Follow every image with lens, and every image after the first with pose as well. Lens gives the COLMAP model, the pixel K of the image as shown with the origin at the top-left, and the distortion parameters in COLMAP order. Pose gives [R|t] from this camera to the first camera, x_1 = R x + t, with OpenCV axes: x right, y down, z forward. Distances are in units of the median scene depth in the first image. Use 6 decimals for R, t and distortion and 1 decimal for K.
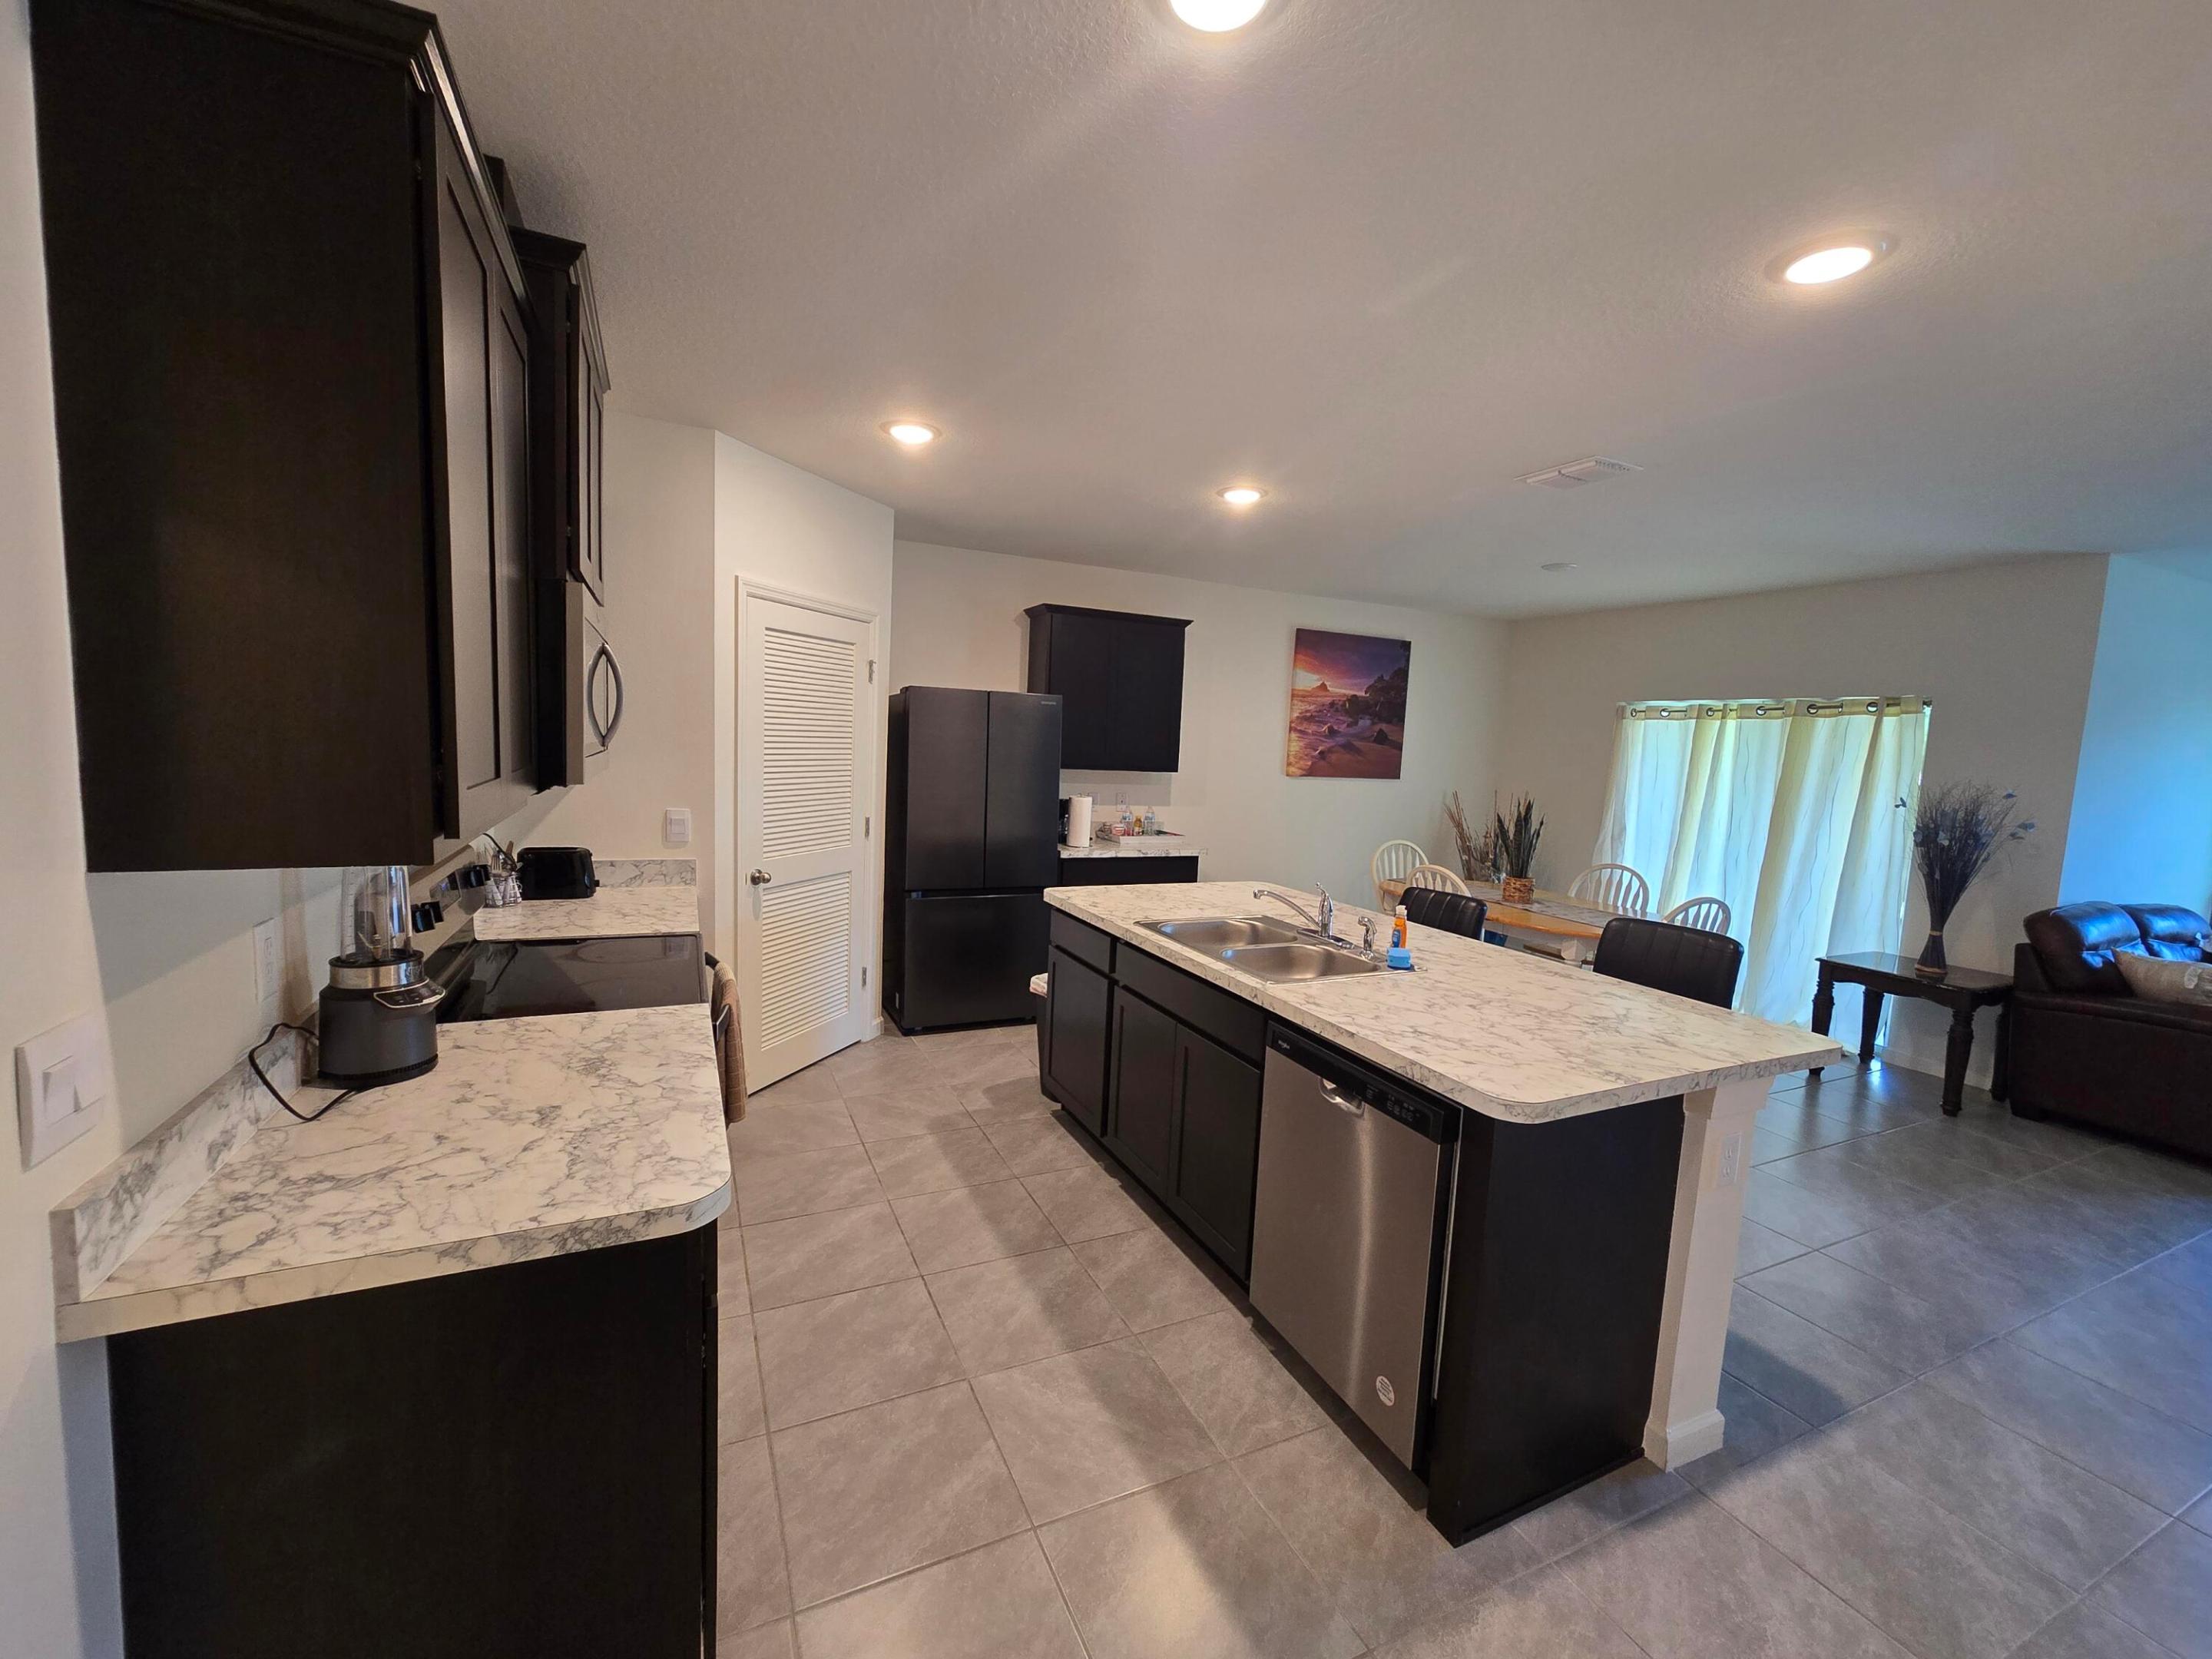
lens RADIAL K [[907.9, 0, 1121.7], [0, 907.9, 829.5], [0, 0, 1]] dist [0.000733, 0.001136]
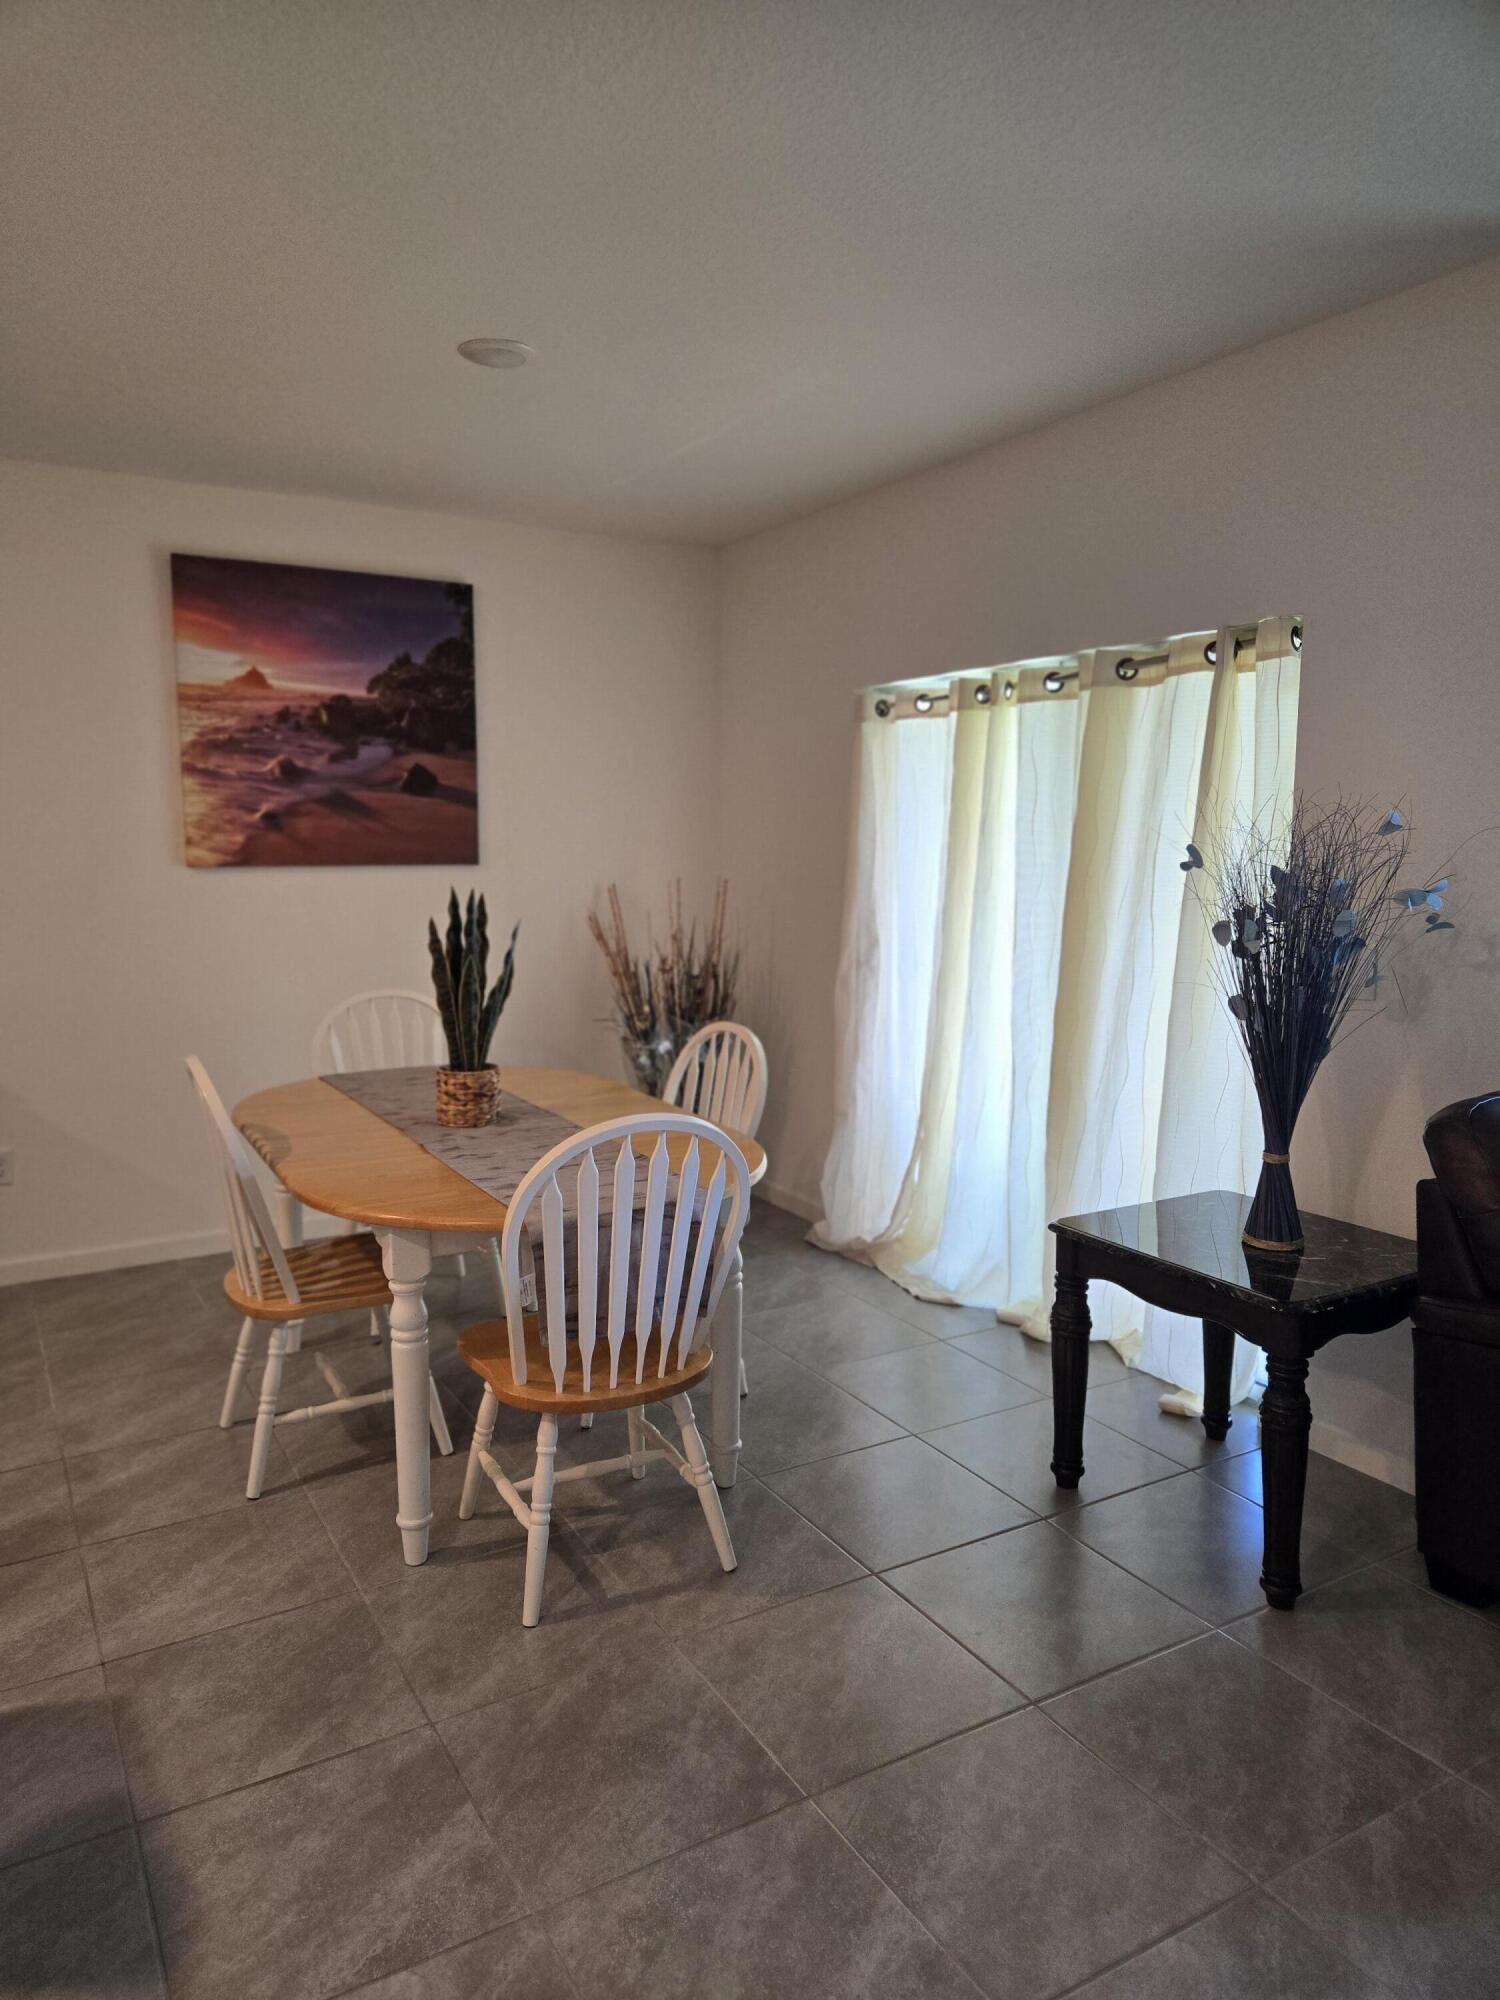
lens RADIAL K [[1325.9, 0, 731.3], [0, 1325.9, 1000.4], [0, 0, 1]] dist [0.033495, -0.028330]
pose [[0.996091, -0.053371, 0.070385, 0.439711], [0.051462, 0.998264, 0.028657, 0.006687], [-0.071792, -0.024922, 0.997108, 0.287542]]
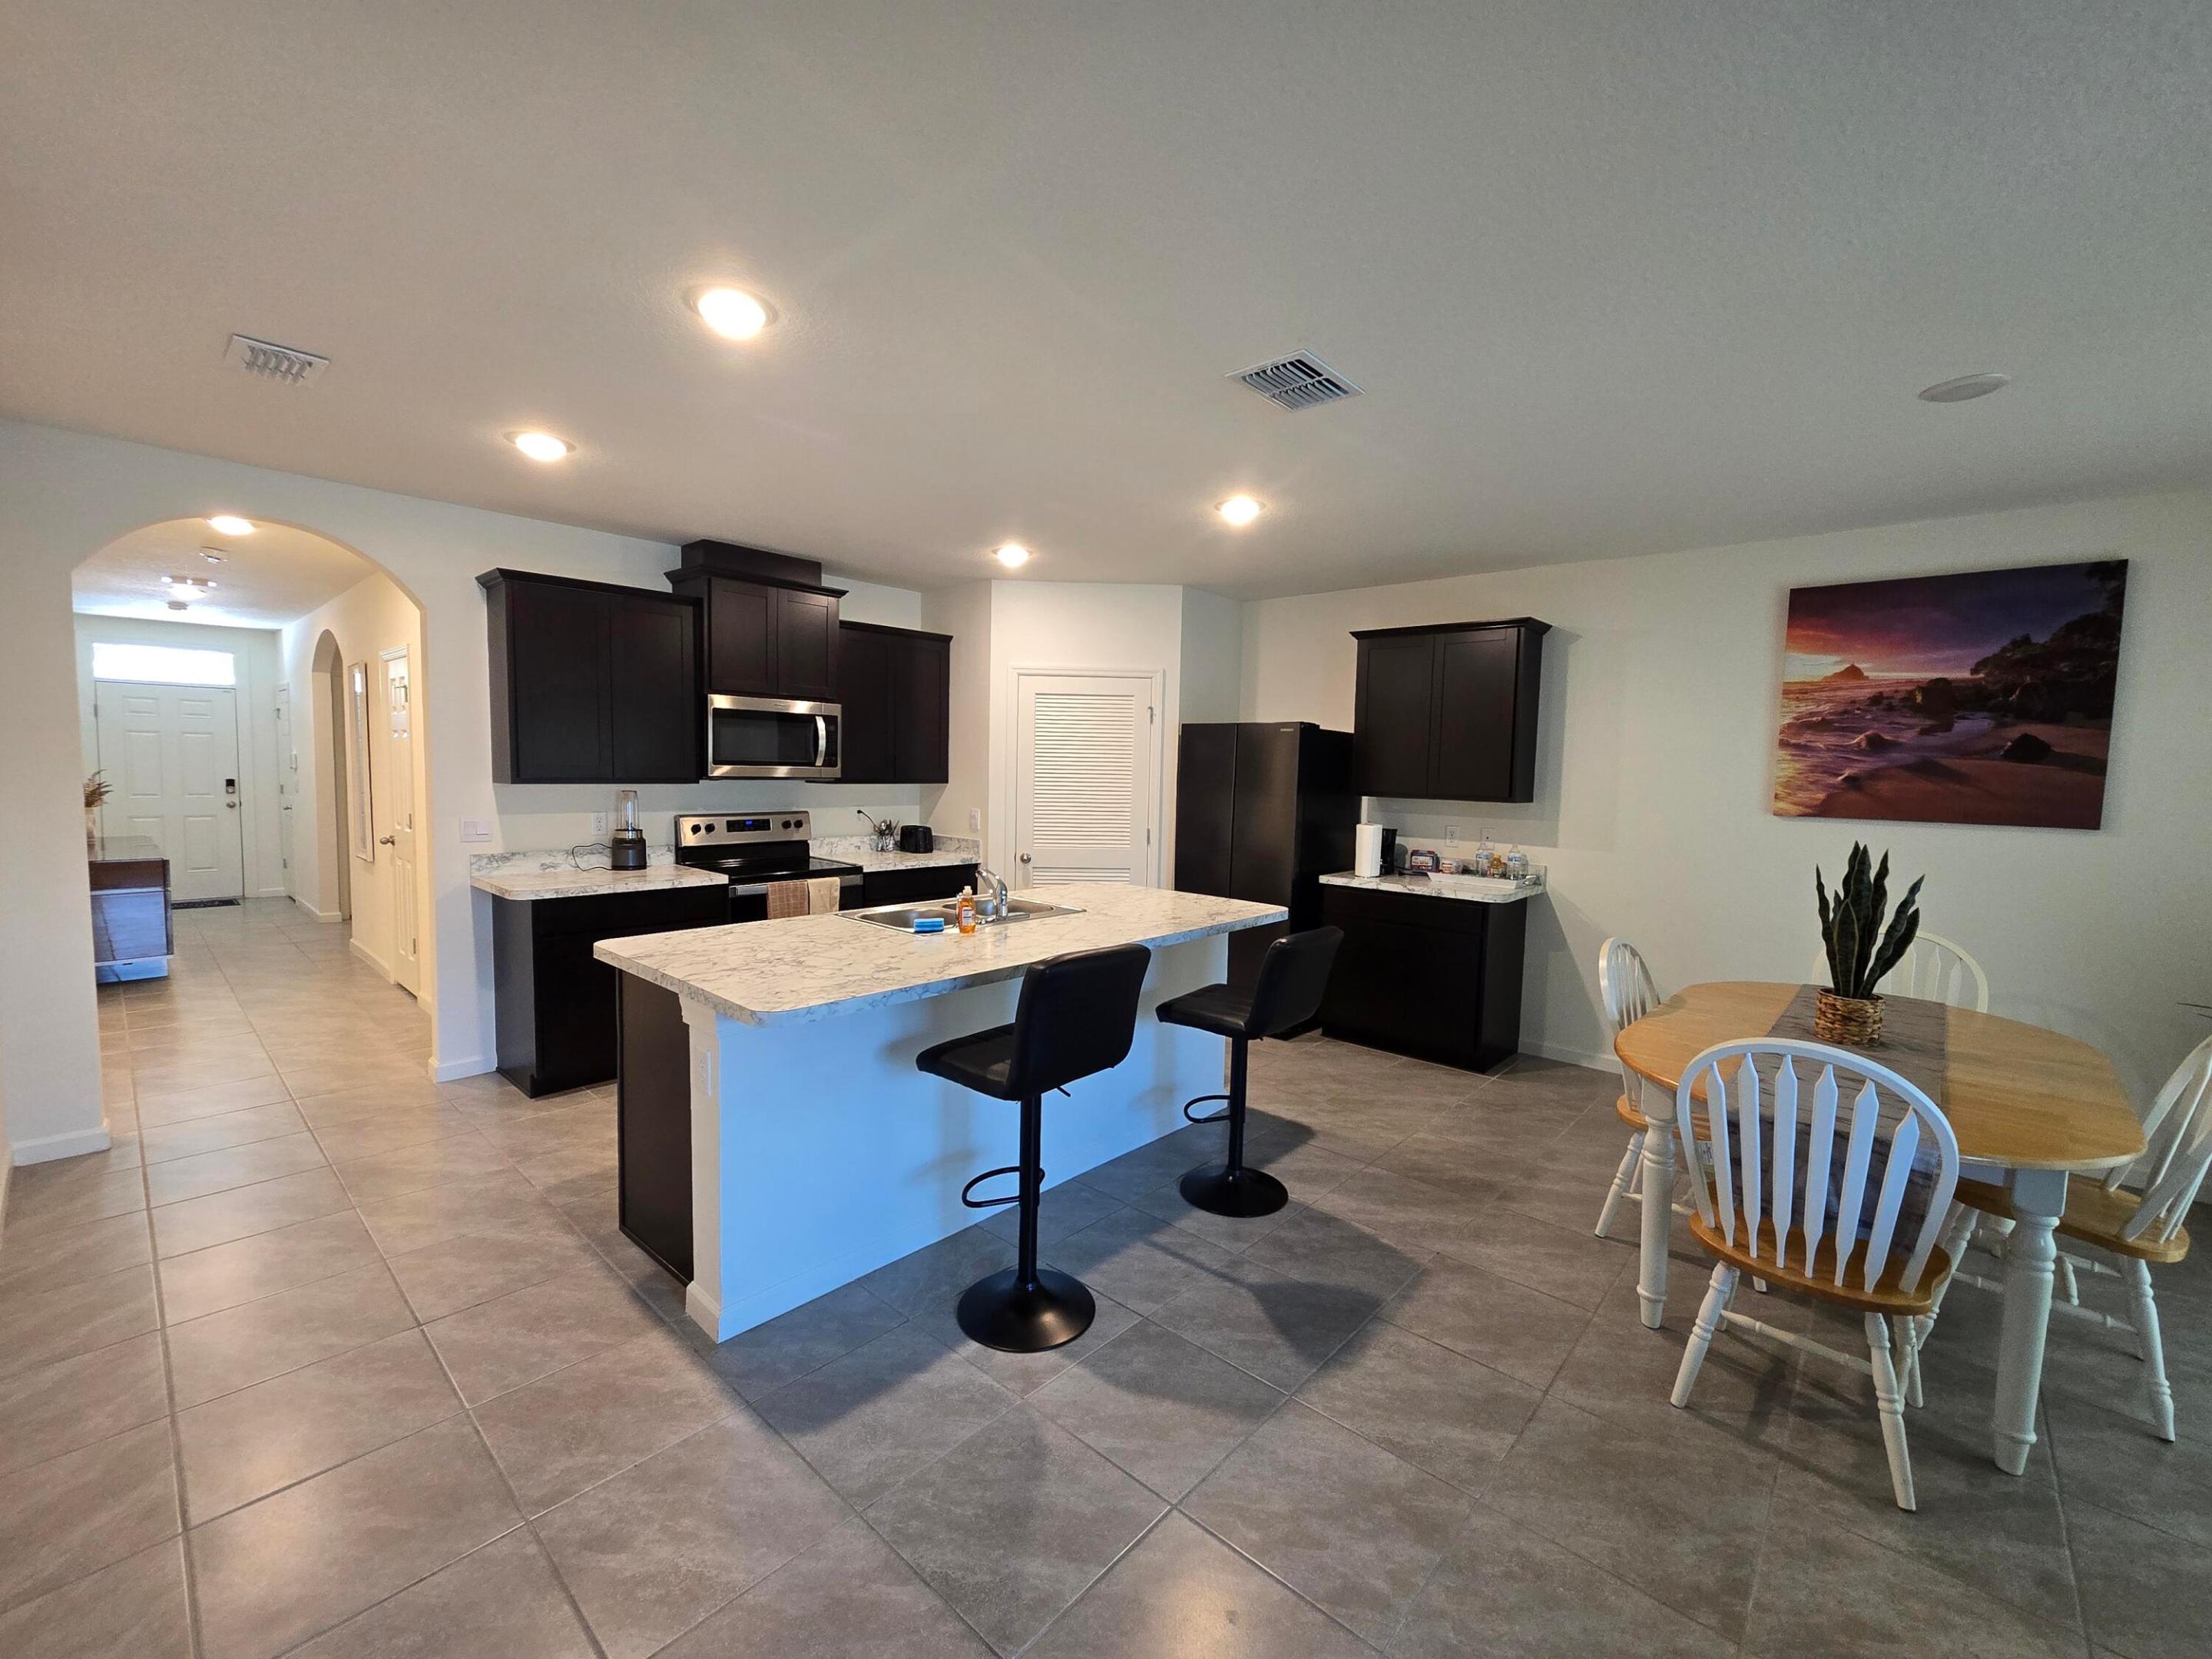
lens RADIAL K [[907.9, 0, 1114.6], [0, 907.9, 837.5], [0, 0, 1]] dist [0.000733, 0.001136]
pose [[0.383346, 0.037986, -0.922823, 0.640139], [-0.094131, 0.995558, 0.001877, 0.000583], [0.918795, 0.086147, 0.385219, 0.329096]]
